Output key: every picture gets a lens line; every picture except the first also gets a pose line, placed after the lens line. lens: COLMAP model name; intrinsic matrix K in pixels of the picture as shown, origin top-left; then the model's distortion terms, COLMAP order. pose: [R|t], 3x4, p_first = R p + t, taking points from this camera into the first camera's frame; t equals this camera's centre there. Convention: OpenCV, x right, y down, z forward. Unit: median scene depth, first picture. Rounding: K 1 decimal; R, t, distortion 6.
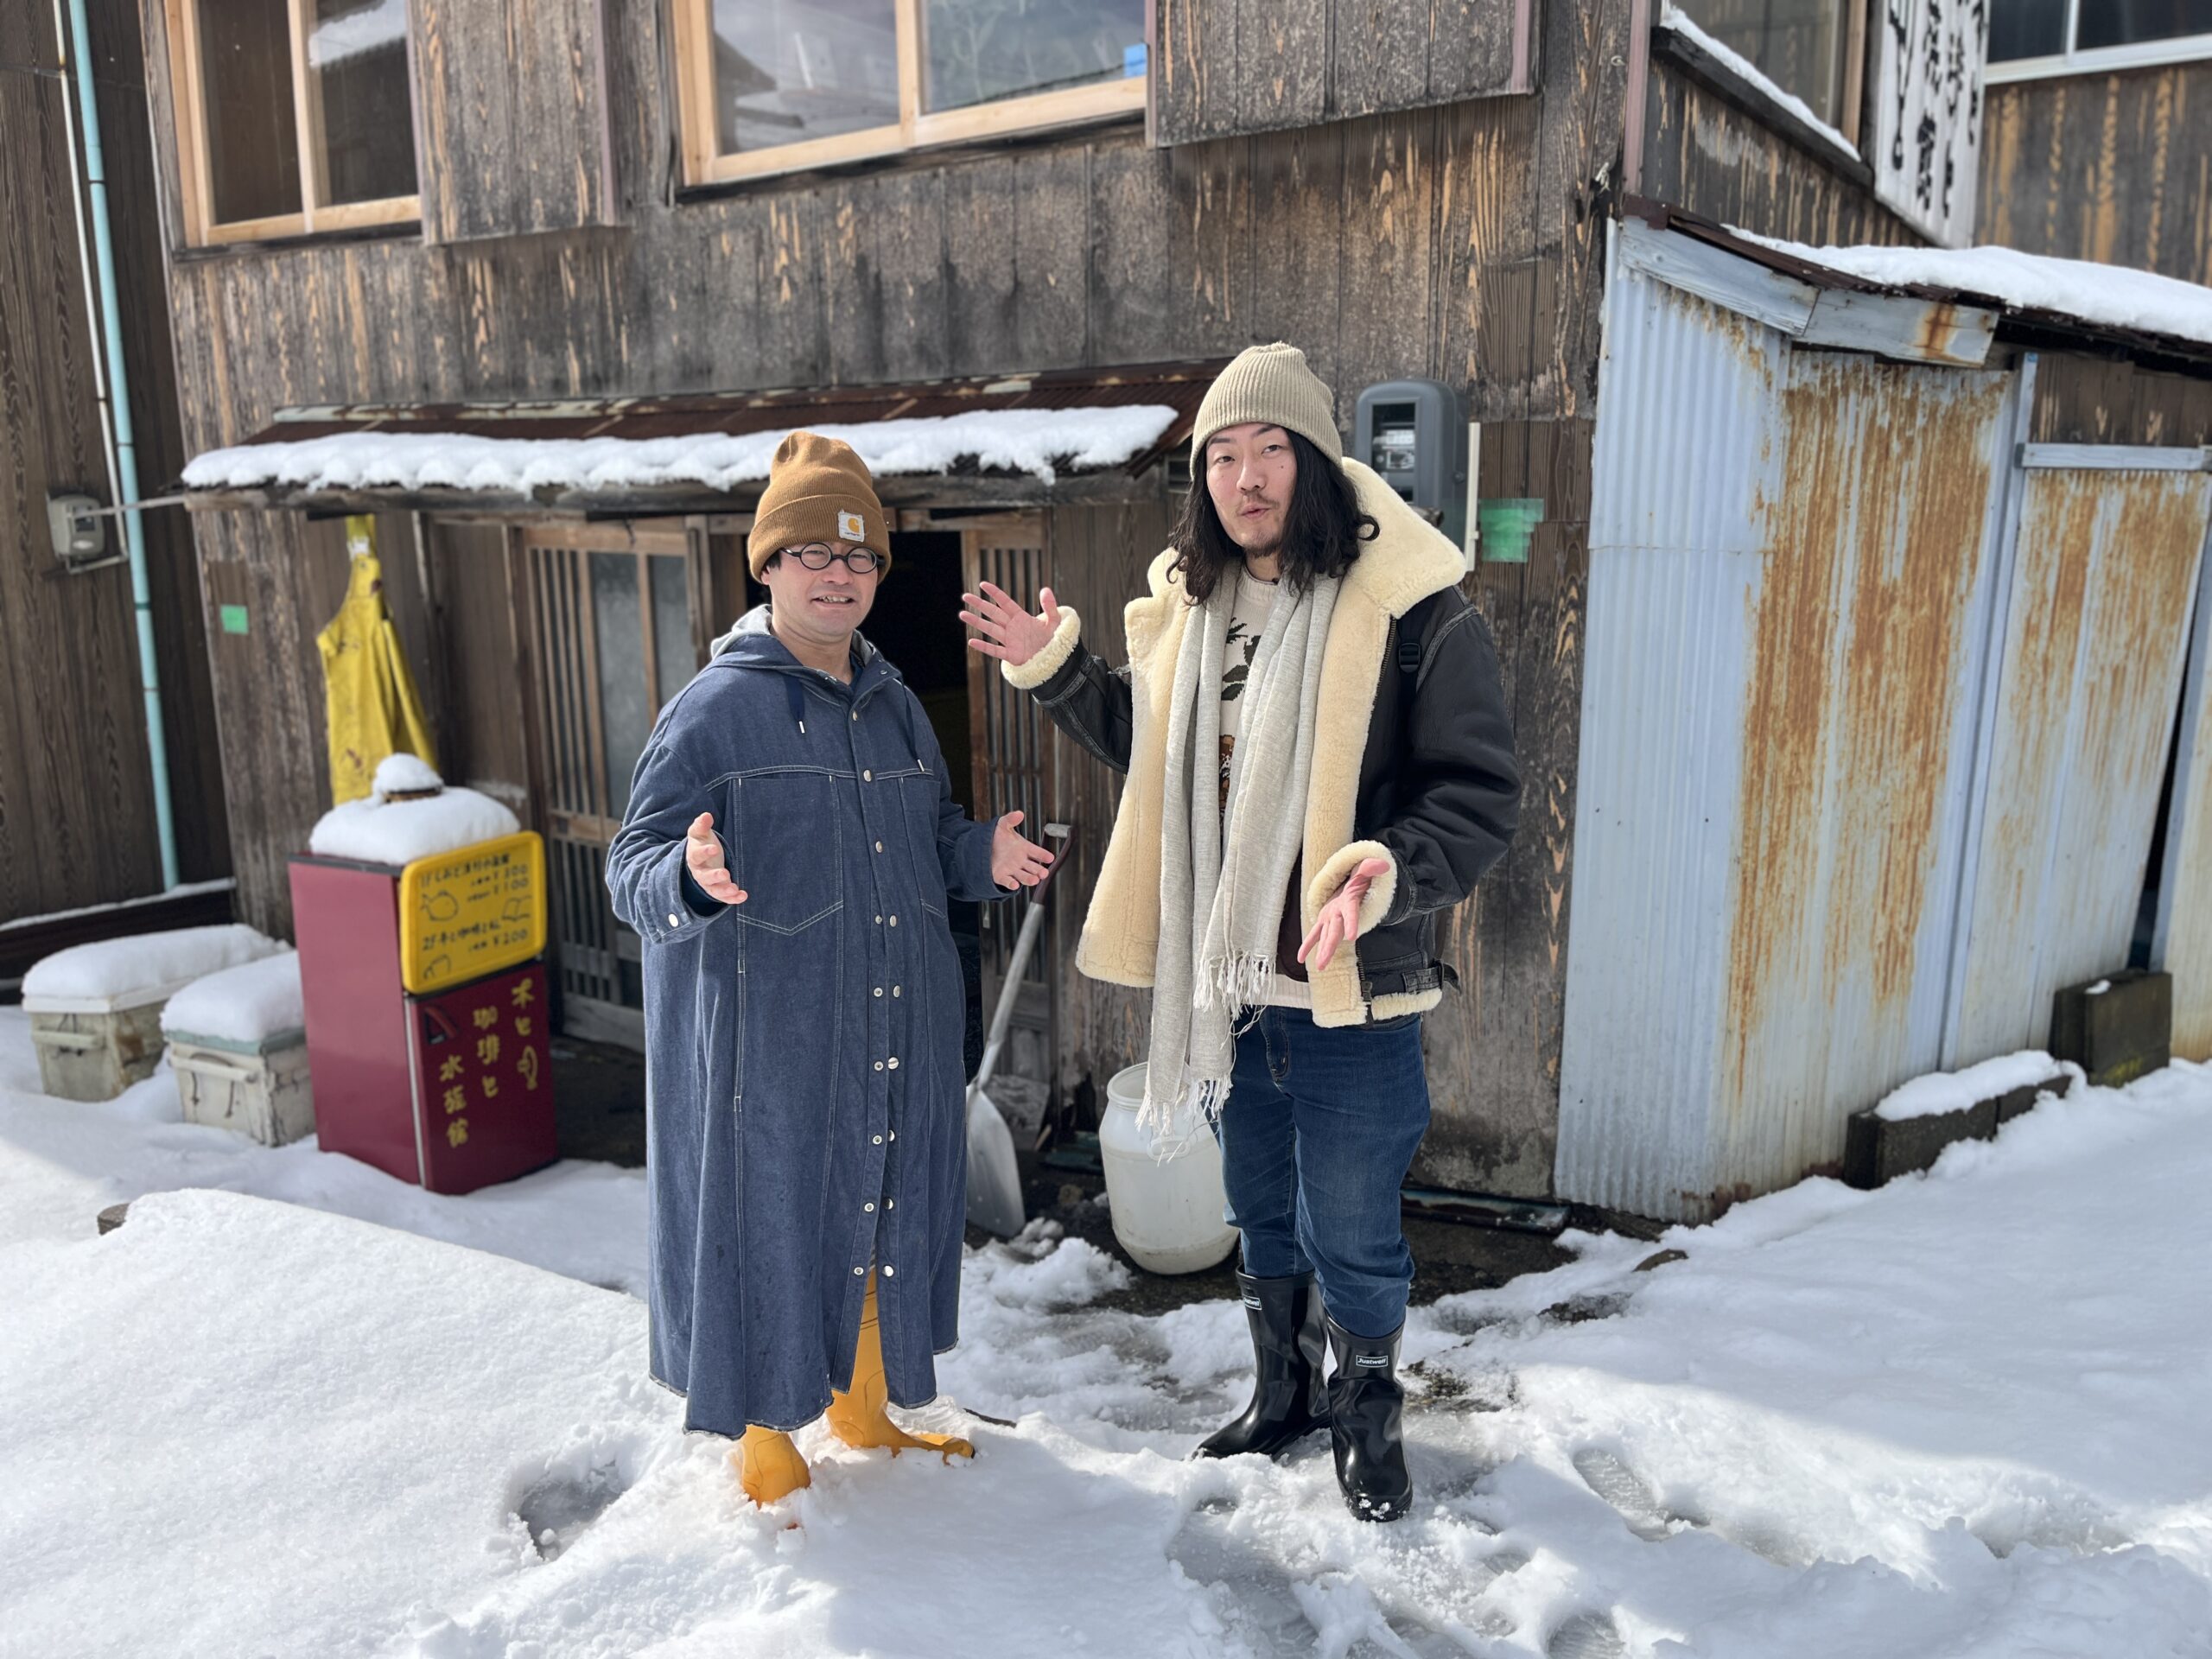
lens RADIAL K [[1666.2, 0, 1102.2], [0, 1666.2, 831.9], [0, 0, 1]] dist [0.061878, -0.085576]
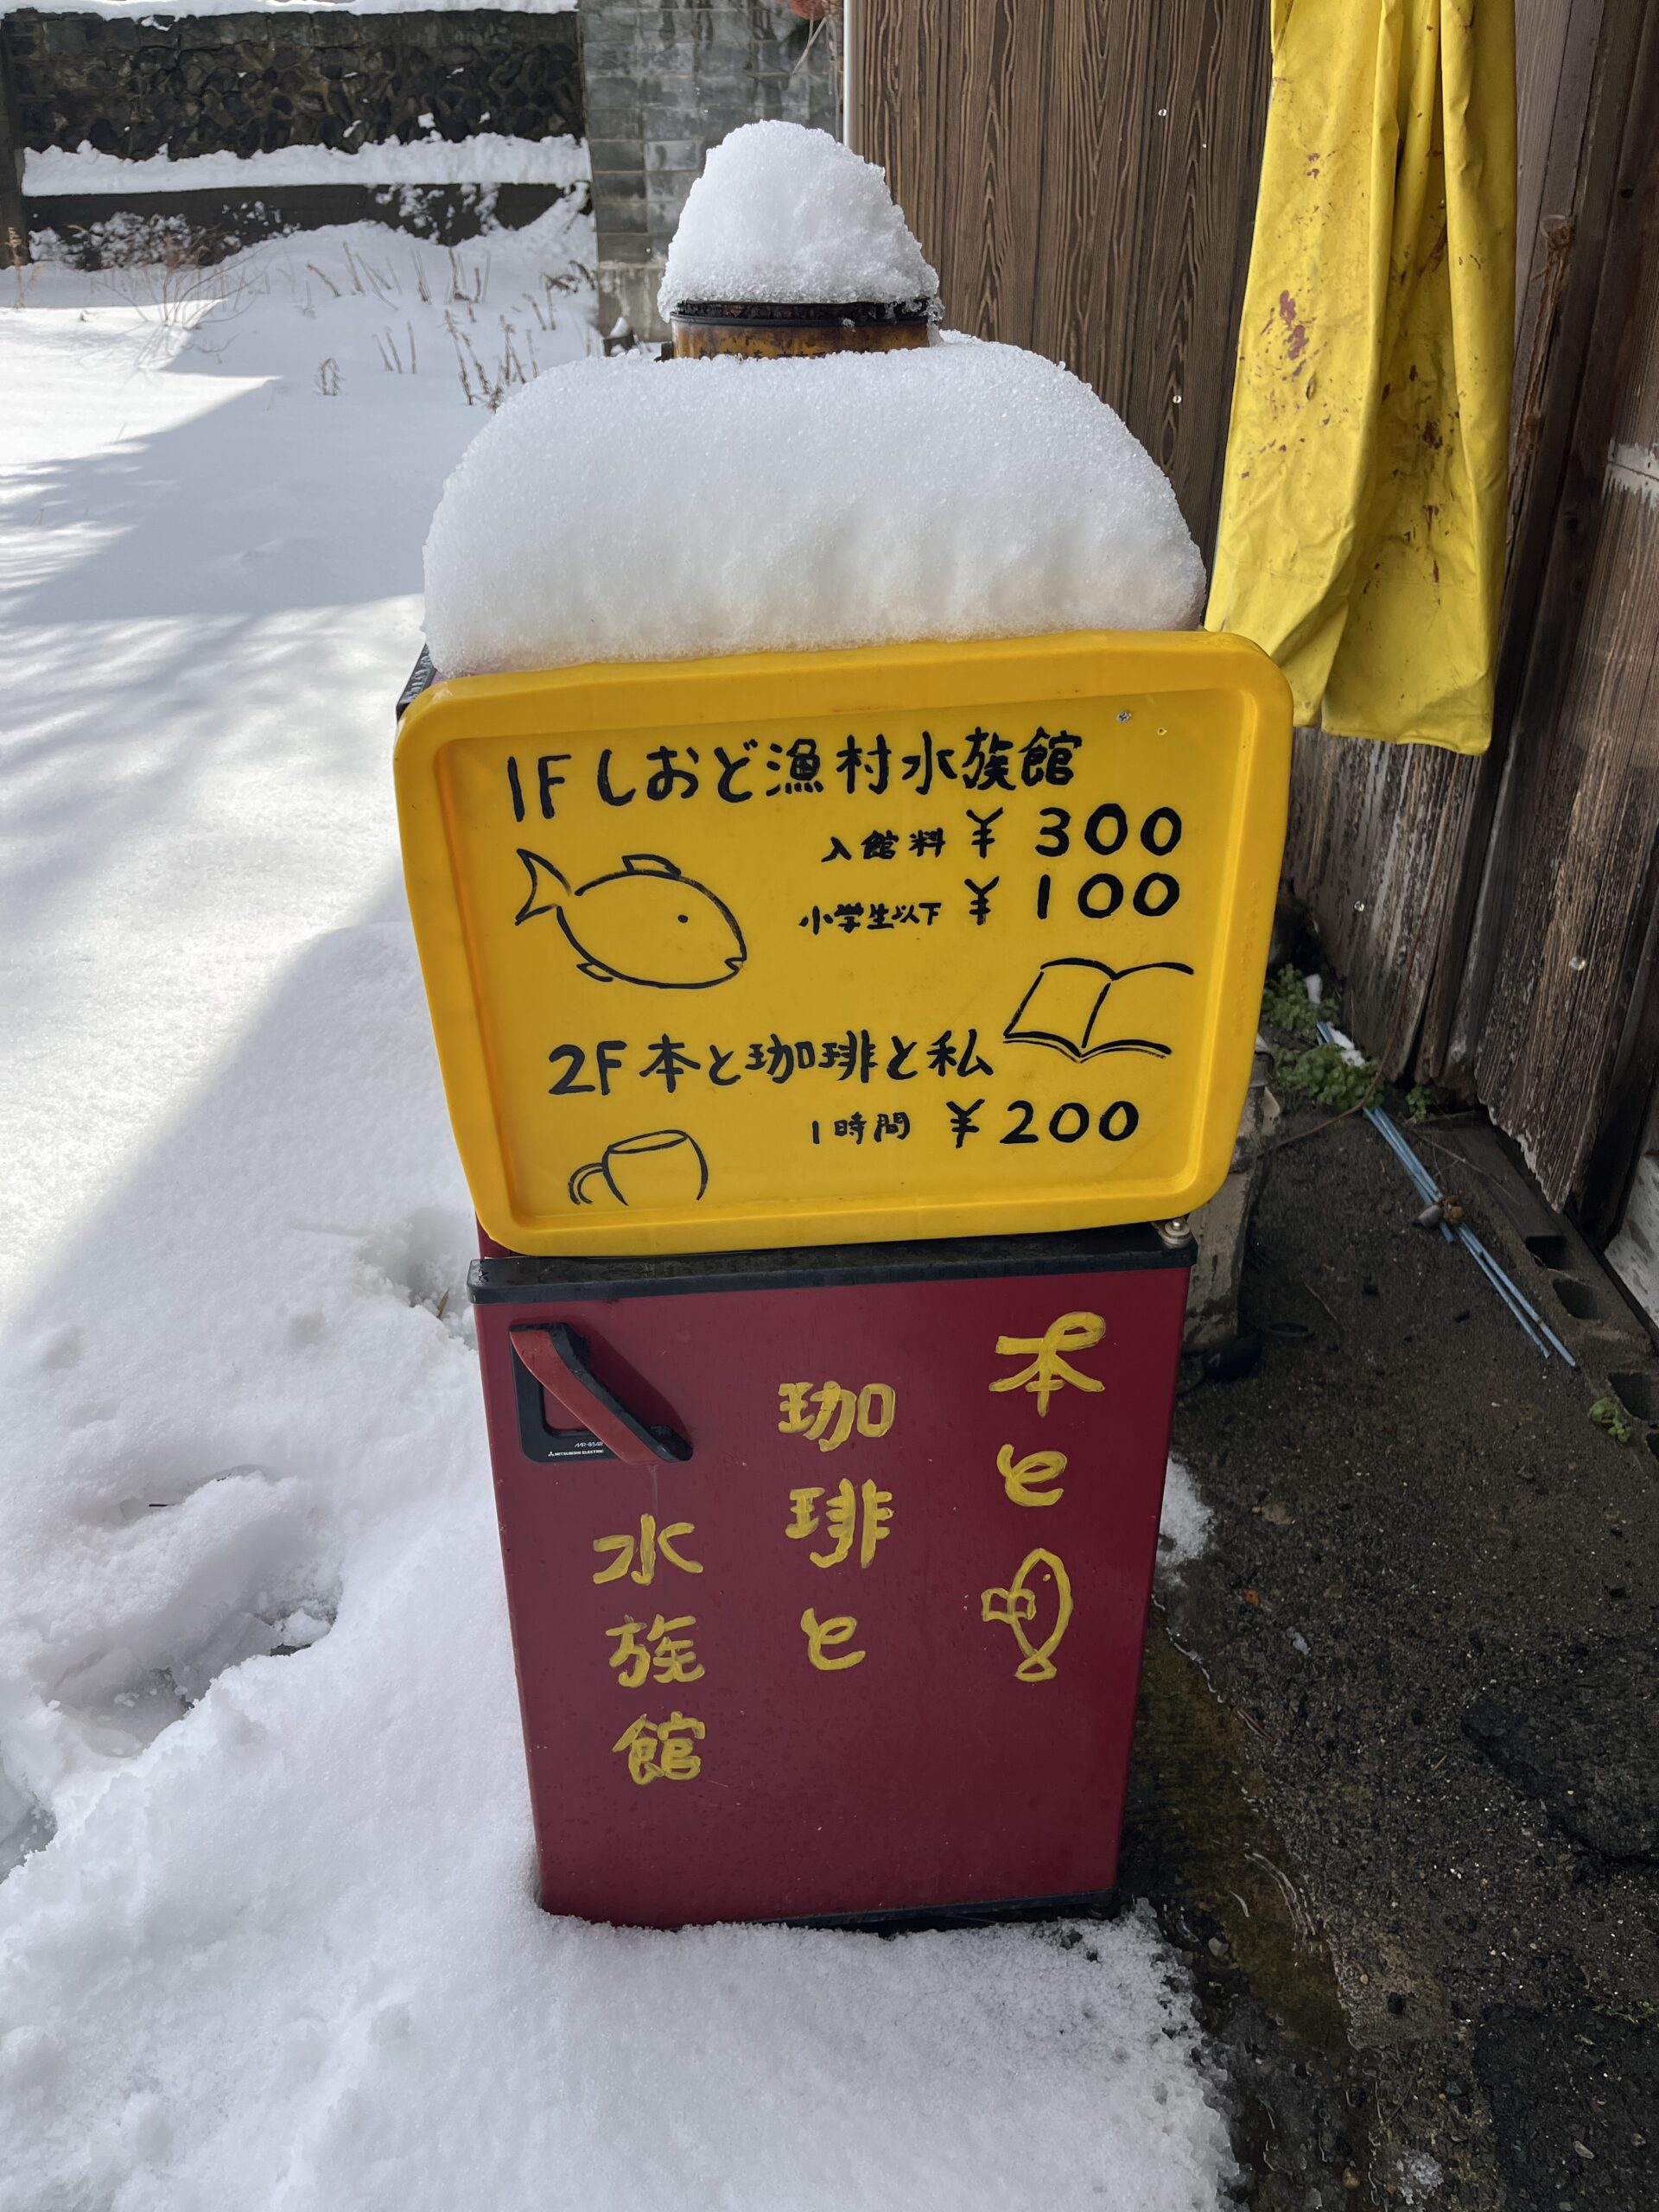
lens RADIAL K [[1666.2, 0, 822.7], [0, 1666.2, 1097.6], [0, 0, 1]] dist [0.061878, -0.085576]
pose [[0.556269, 0.404848, -0.725715, -0.218528], [-0.169933, 0.910265, 0.377546, -0.015877], [0.813442, -0.086694, 0.575149, 0.867818]]
